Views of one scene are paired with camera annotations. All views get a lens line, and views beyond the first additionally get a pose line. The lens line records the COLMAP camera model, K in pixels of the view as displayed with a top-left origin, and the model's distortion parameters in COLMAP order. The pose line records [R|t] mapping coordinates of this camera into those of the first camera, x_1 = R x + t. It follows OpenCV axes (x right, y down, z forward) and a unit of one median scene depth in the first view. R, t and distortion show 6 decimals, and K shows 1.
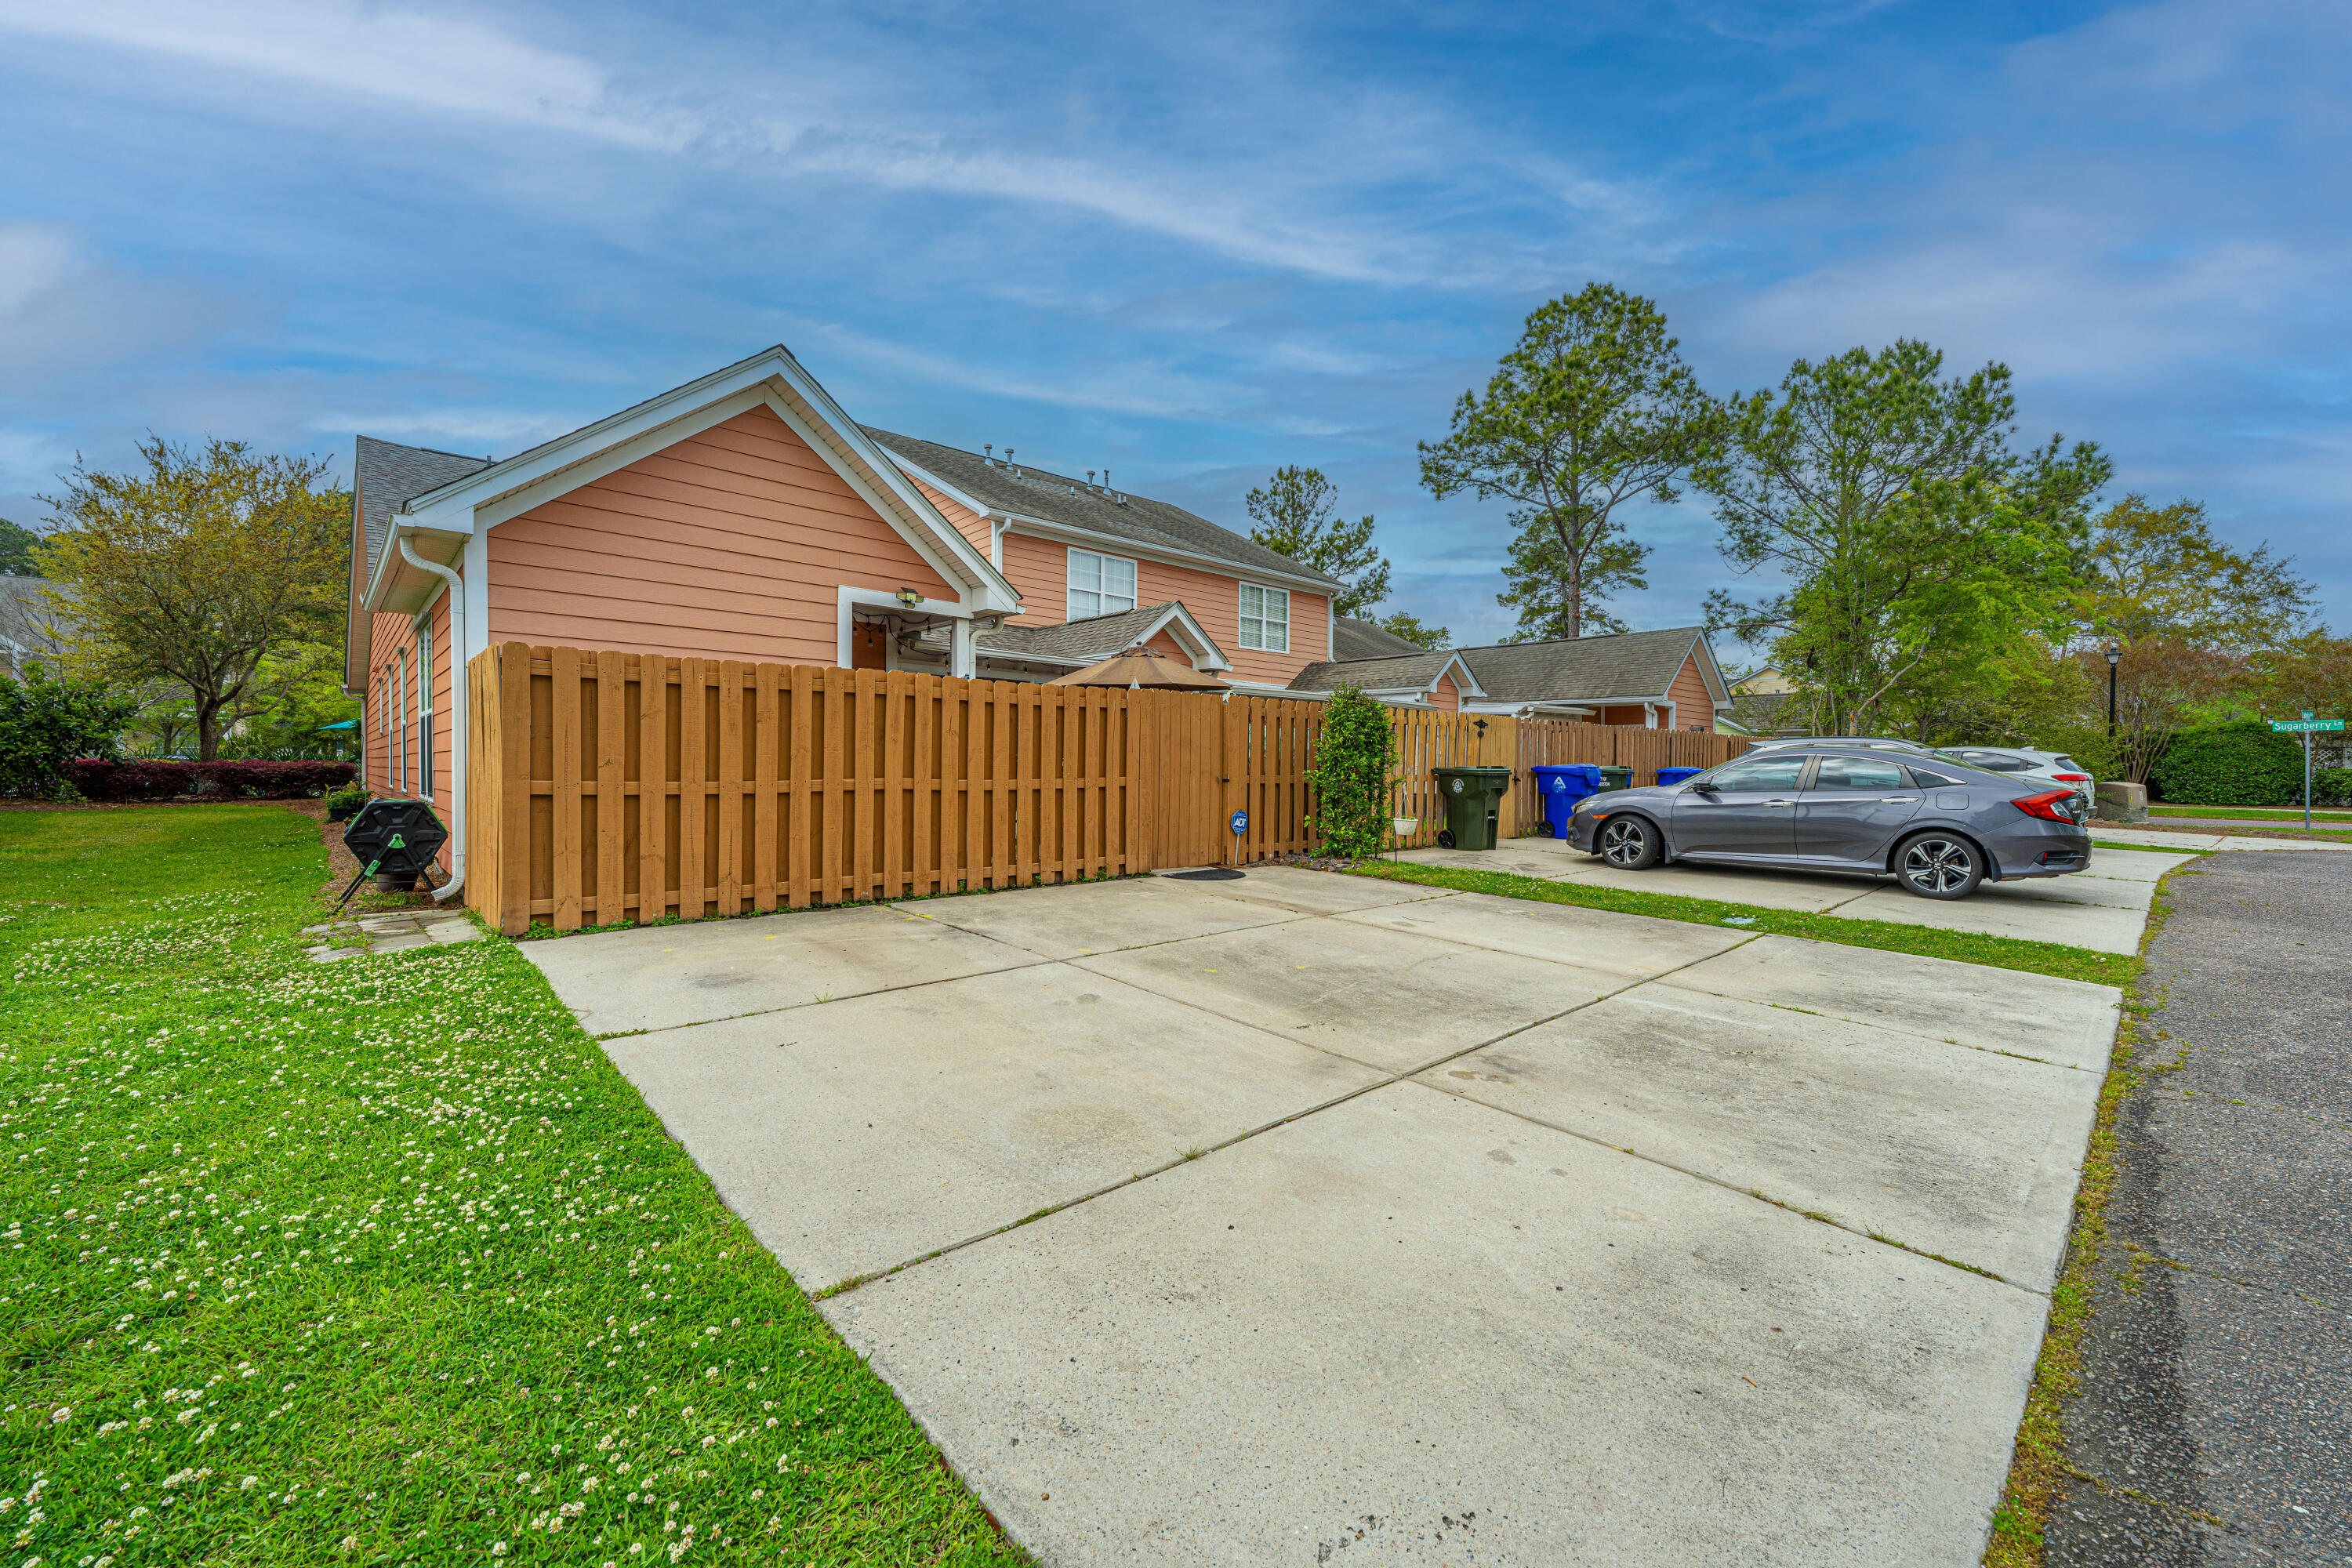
lens RADIAL K [[955.8, 0, 1176.0], [0, 955.8, 784.0], [0, 0, 1]] dist [0.017666, 0.000294]
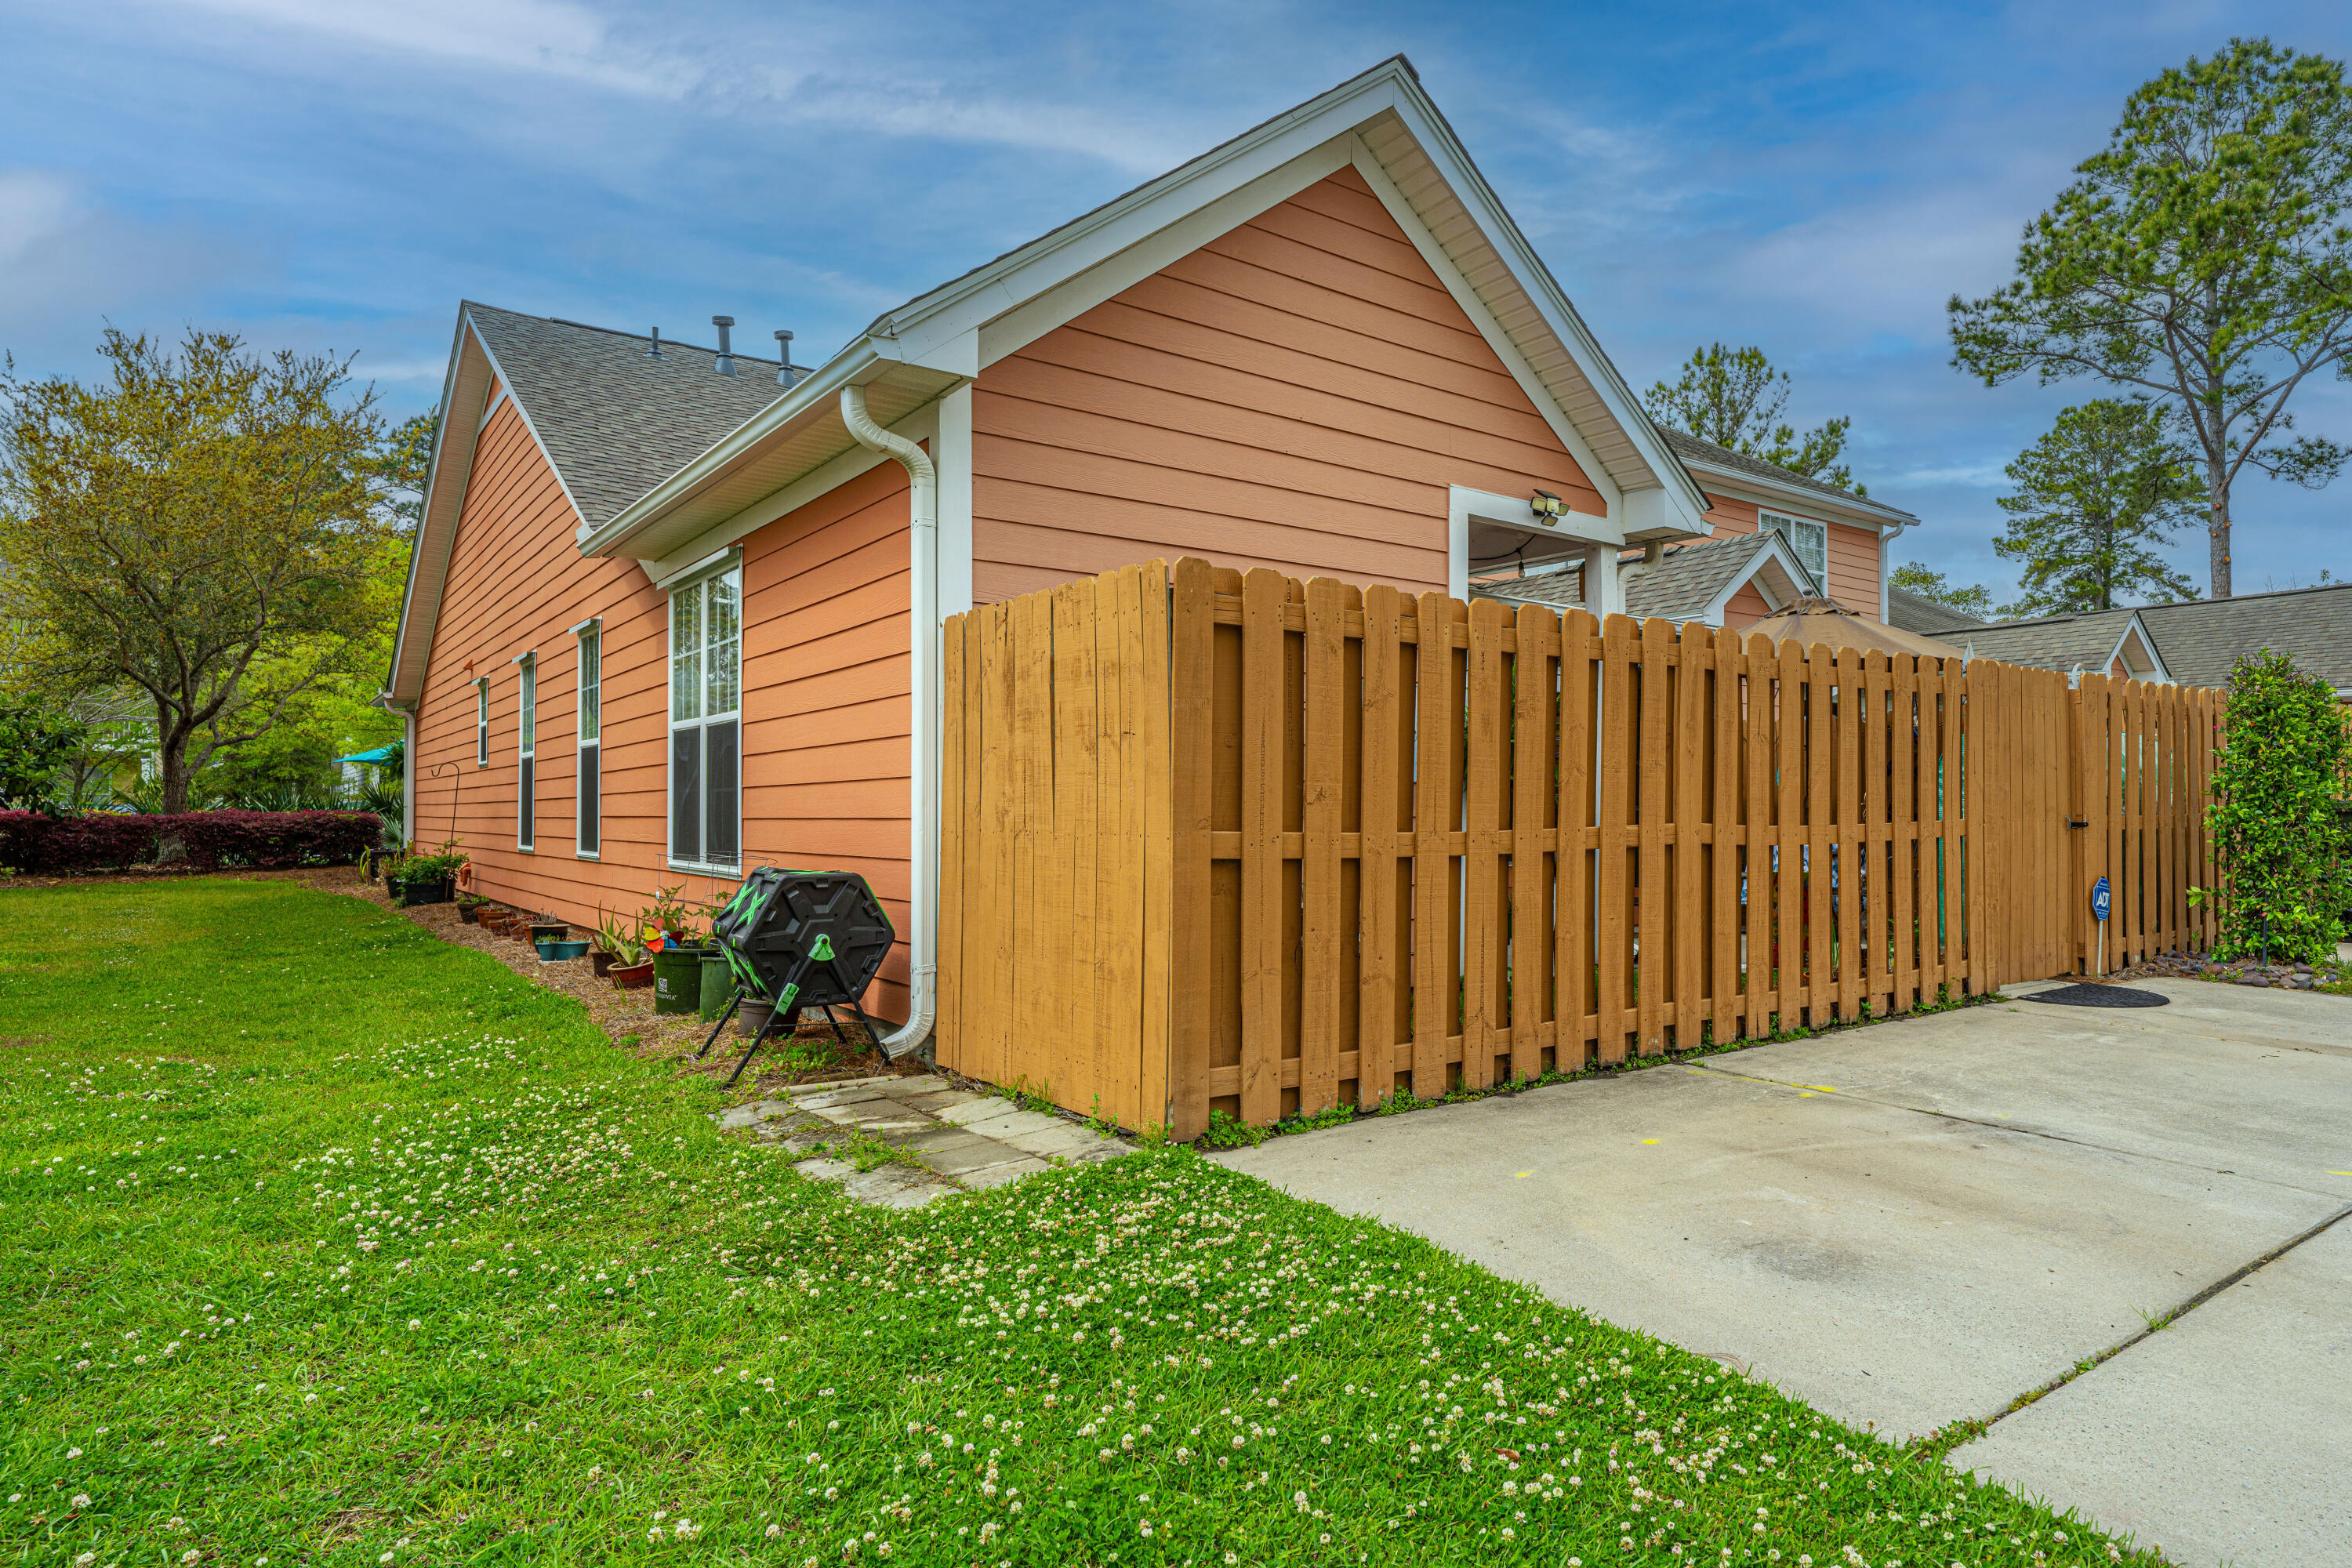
lens RADIAL K [[1319.8, 0, 1176.0], [0, 1319.8, 784.0], [0, 0, 1]] dist [0.000906, 0.018714]
pose [[0.999064, -0.010399, -0.041984, -0.339677], [0.008695, 0.999139, -0.040571, -0.000341], [0.042370, 0.040168, 0.998294, 0.157446]]
